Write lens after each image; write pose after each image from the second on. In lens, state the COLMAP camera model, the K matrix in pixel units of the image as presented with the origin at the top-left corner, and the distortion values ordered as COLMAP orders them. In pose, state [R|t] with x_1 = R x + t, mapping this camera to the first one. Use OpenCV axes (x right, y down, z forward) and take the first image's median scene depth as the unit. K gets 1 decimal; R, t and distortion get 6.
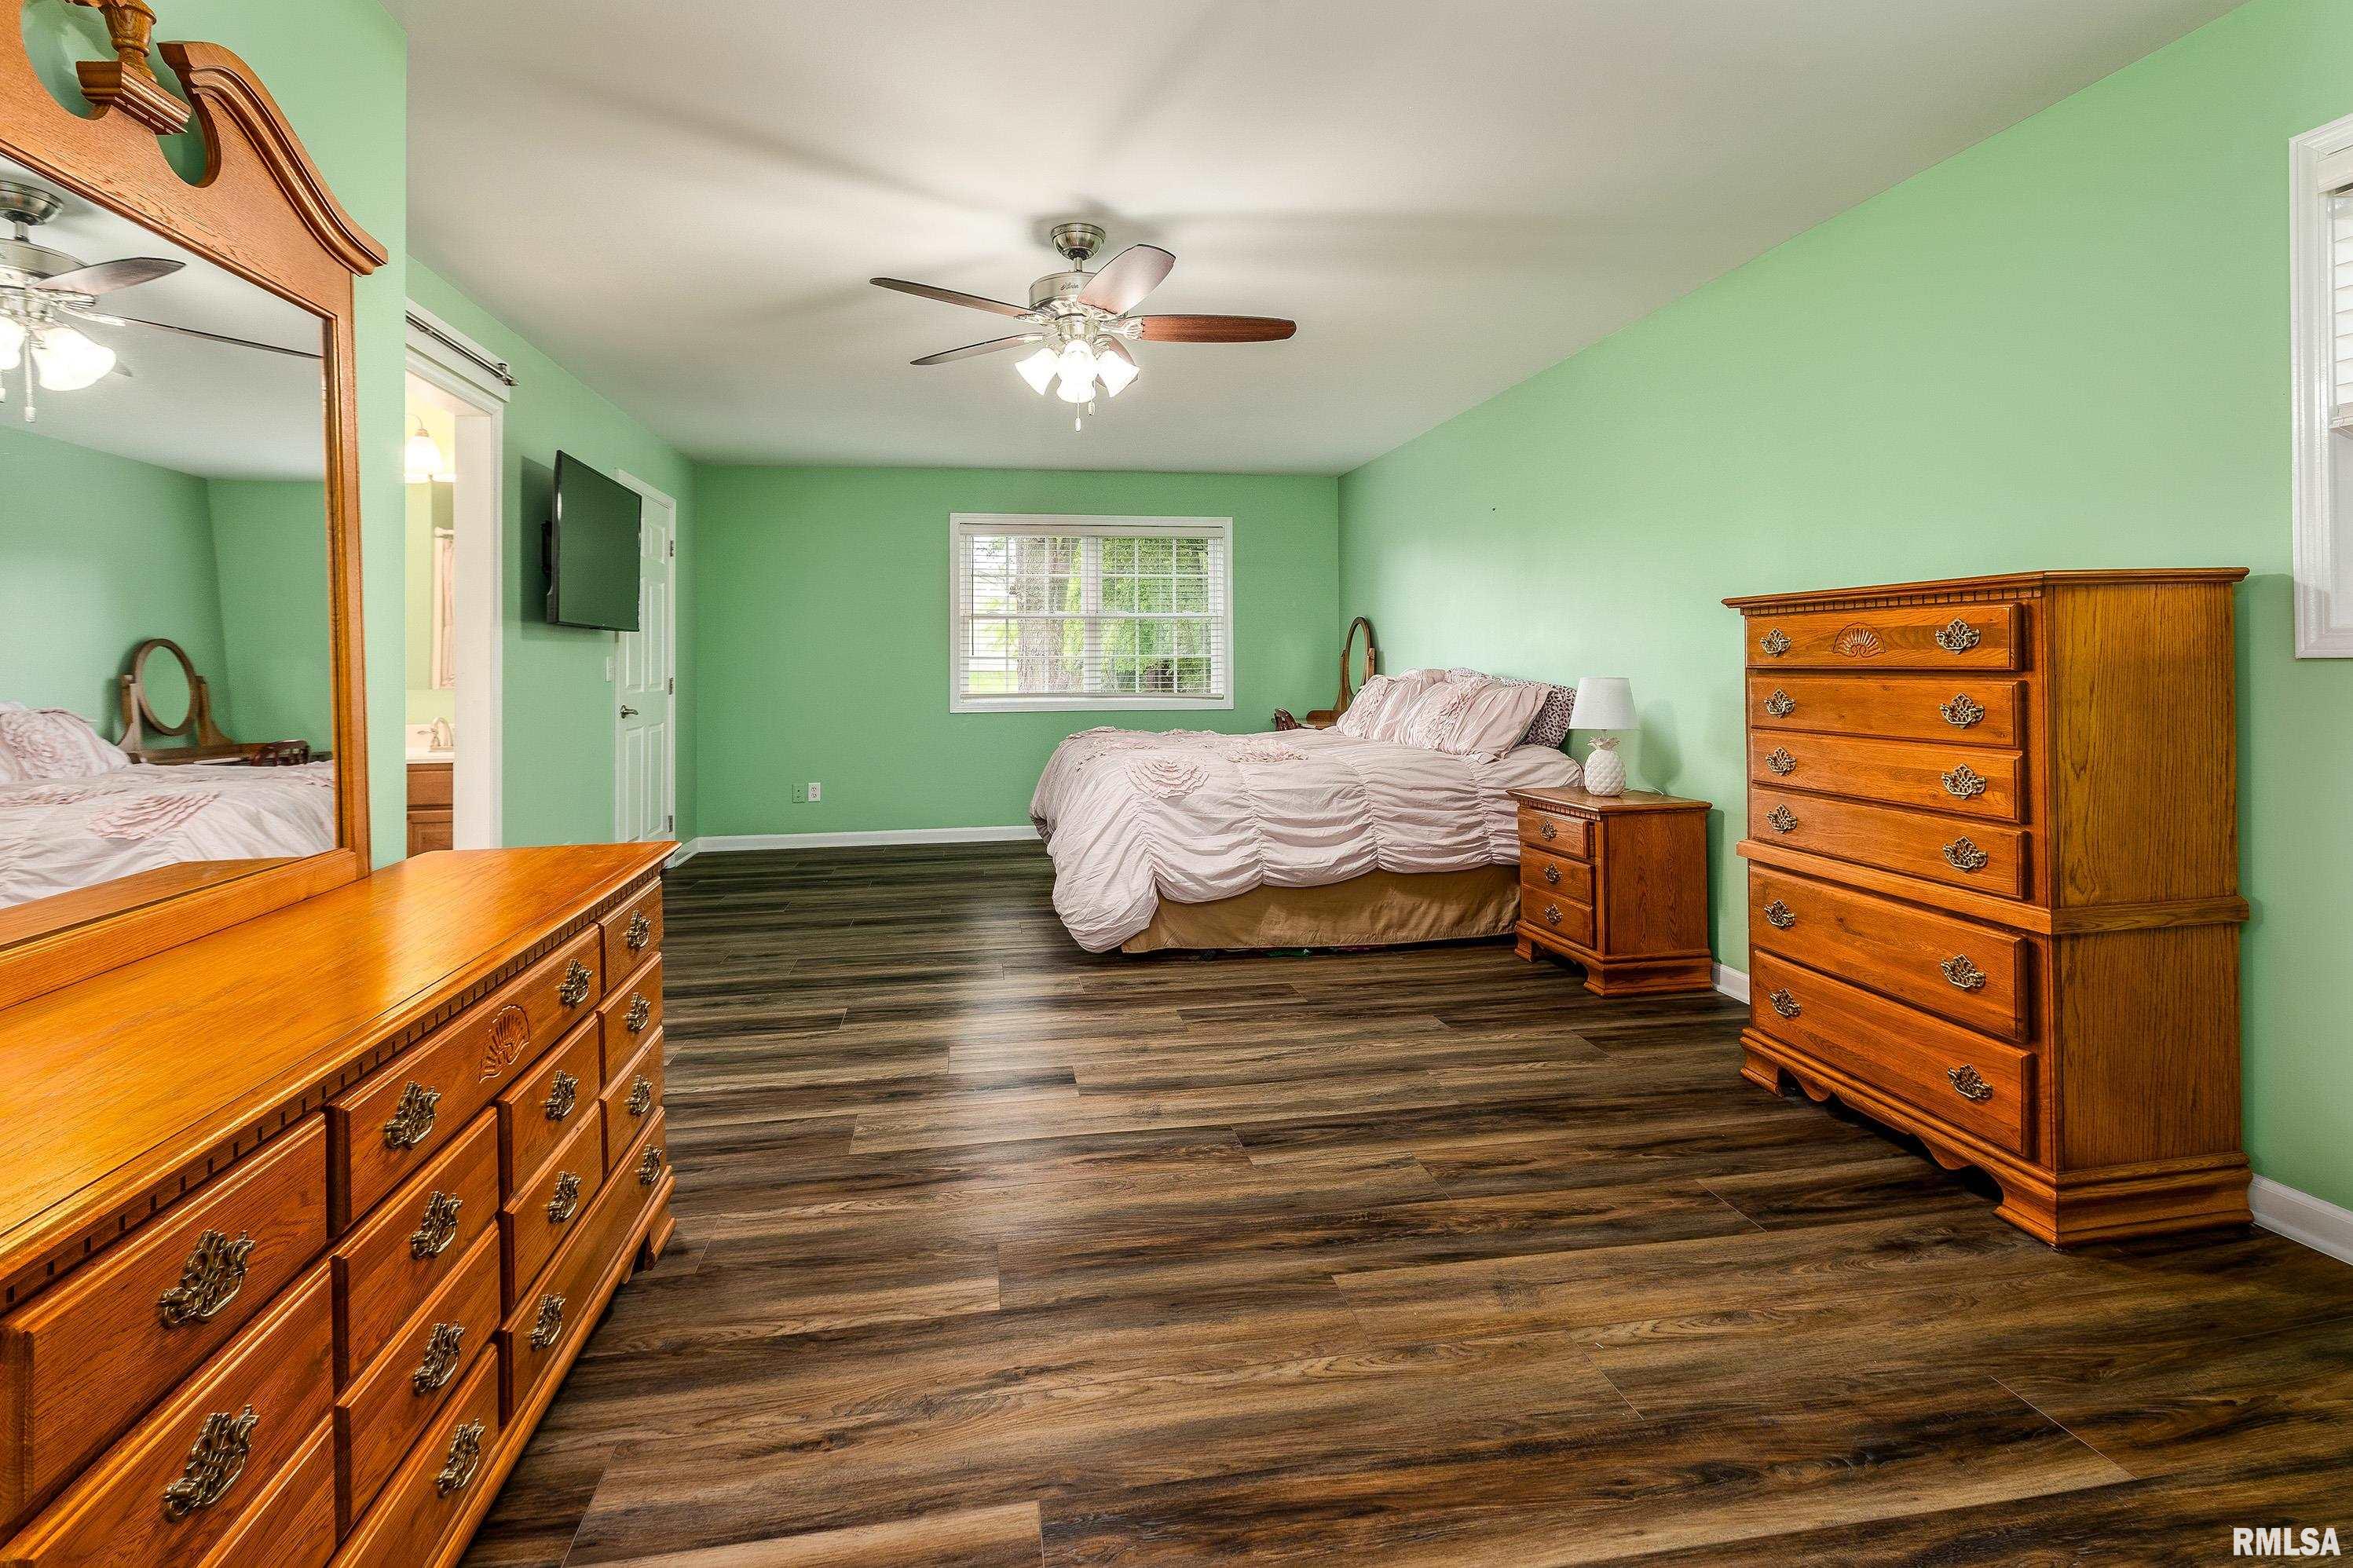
lens RADIAL K [[1134.1, 0, 1176.8], [0, 1134.1, 665.2], [0, 0, 1]] dist [0.000368, 0.000615]
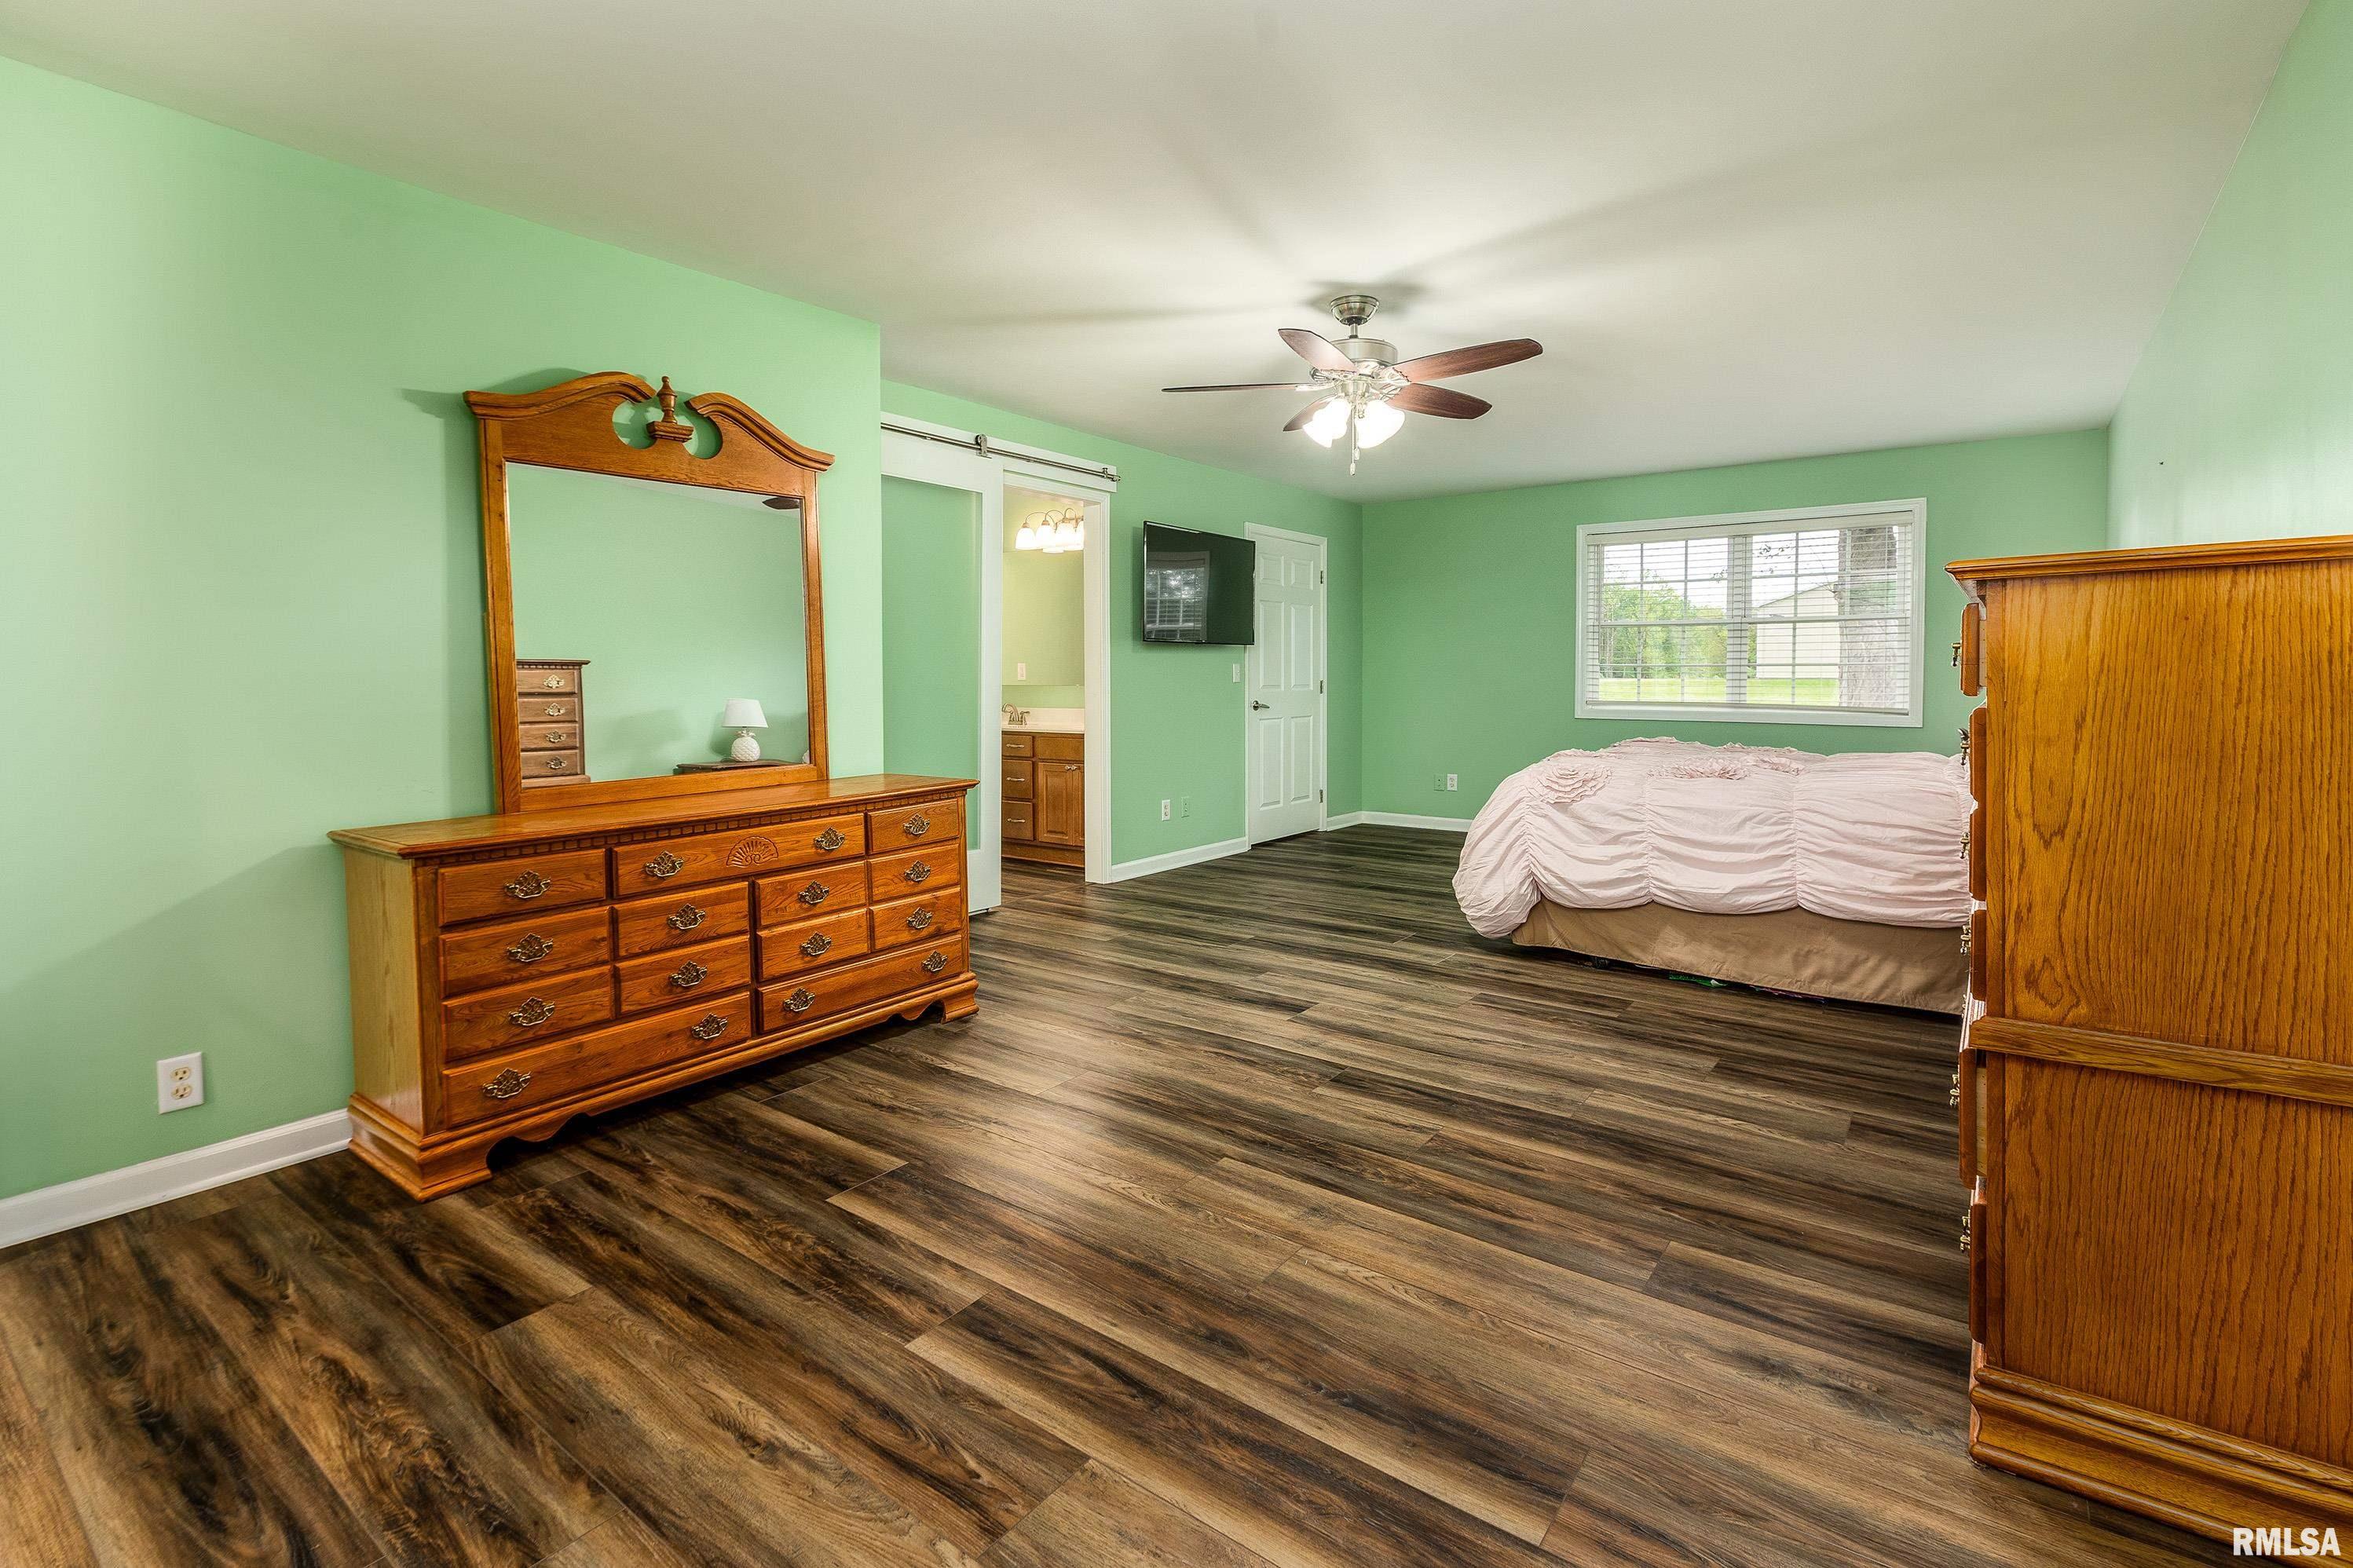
lens RADIAL K [[1103.1, 0, 1169.0], [0, 1103.1, 711.1], [0, 0, 1]] dist [0.001694, 0.000592]
pose [[0.680082, 0.033701, -0.732361, 0.717896], [-0.005262, 0.999142, 0.041091, -0.009270], [0.733117, -0.024092, 0.679676, 0.090316]]
